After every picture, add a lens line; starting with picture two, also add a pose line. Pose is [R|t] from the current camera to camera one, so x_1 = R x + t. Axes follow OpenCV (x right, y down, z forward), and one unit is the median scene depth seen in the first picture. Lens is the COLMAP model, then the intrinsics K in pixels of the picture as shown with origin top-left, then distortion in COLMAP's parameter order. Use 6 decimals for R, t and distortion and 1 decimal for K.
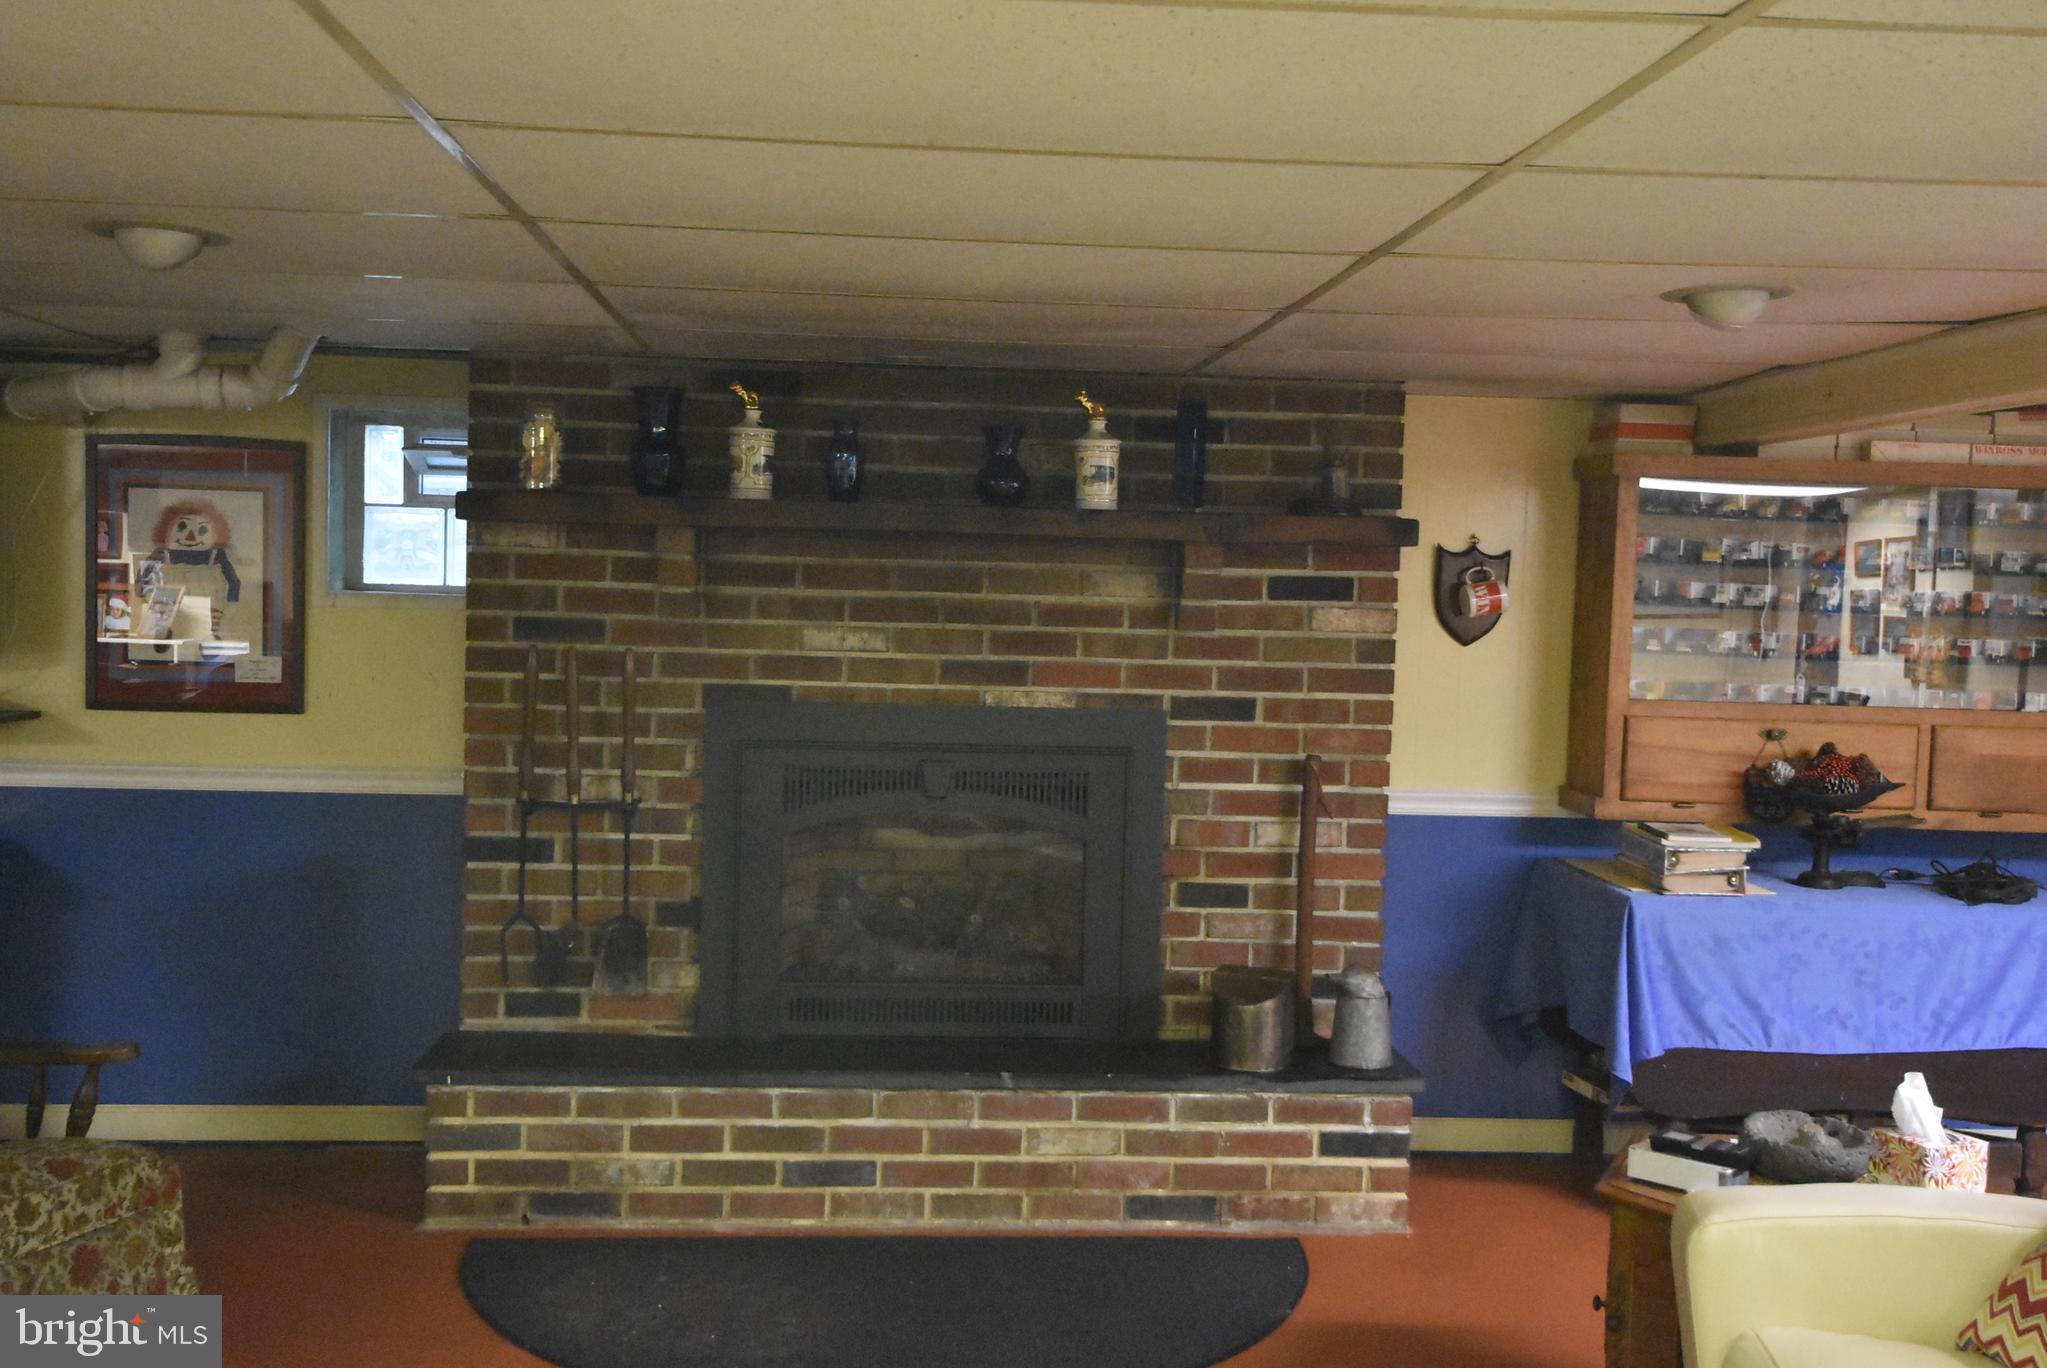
lens RADIAL K [[2028.2, 0, 1018.5], [0, 2028.2, 686.1], [0, 0, 1]] dist [0.061327, 0.000000]
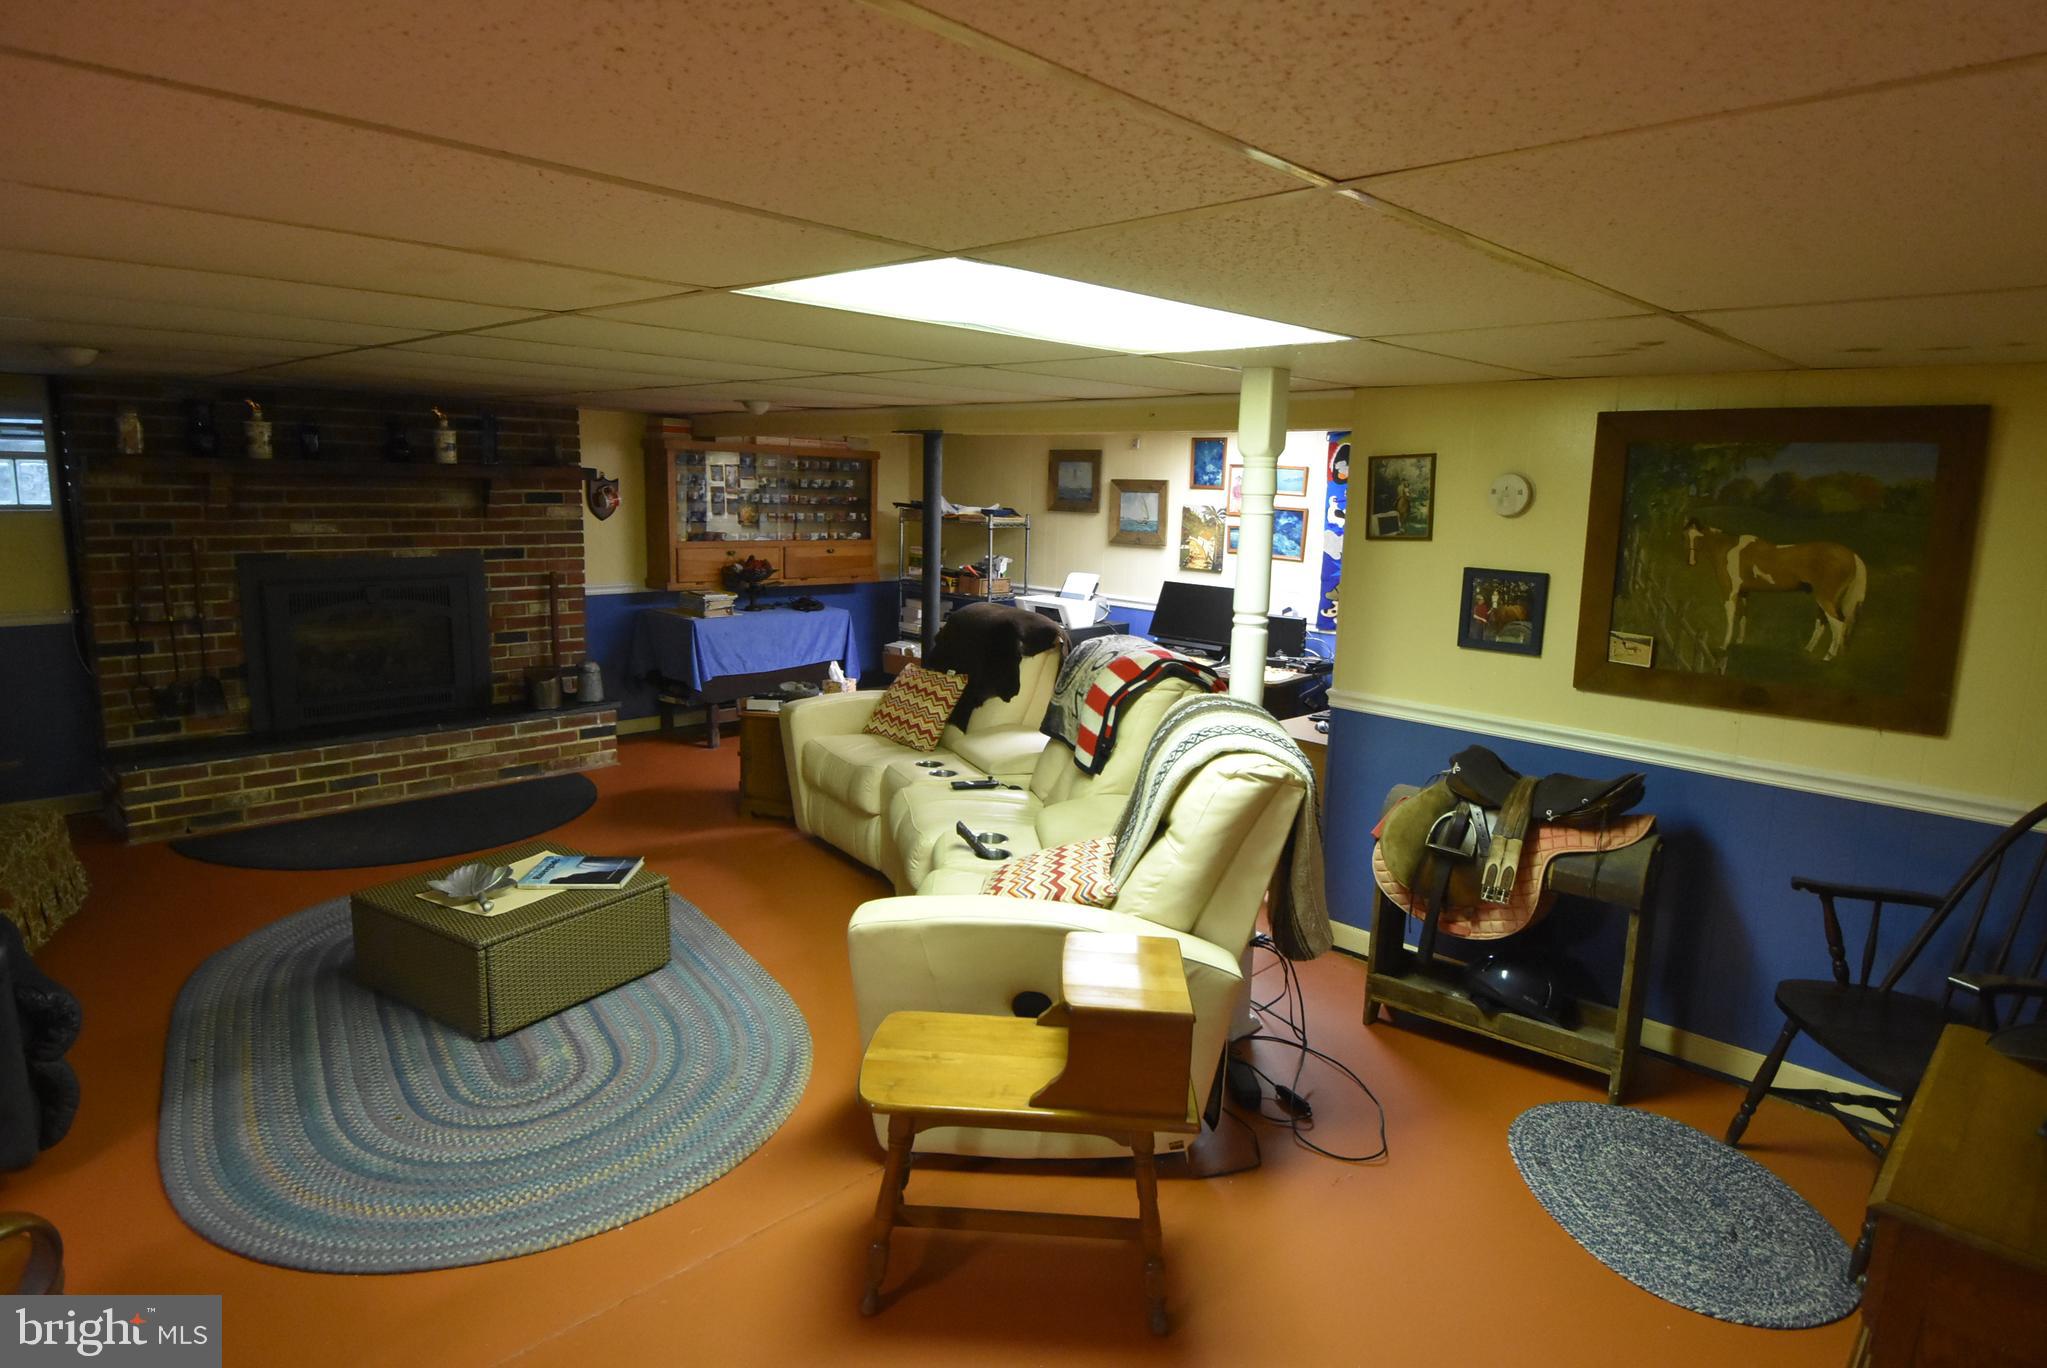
lens RADIAL K [[1141.2, 0, 1024.0], [0, 1141.2, 689.9], [0, 0, 1]] dist [-0.002983, -0.017406]
pose [[0.741652, -0.126416, 0.658765, -0.328418], [0.026420, 0.986824, 0.159626, -0.026132], [-0.670264, -0.100982, 0.735220, -0.317154]]
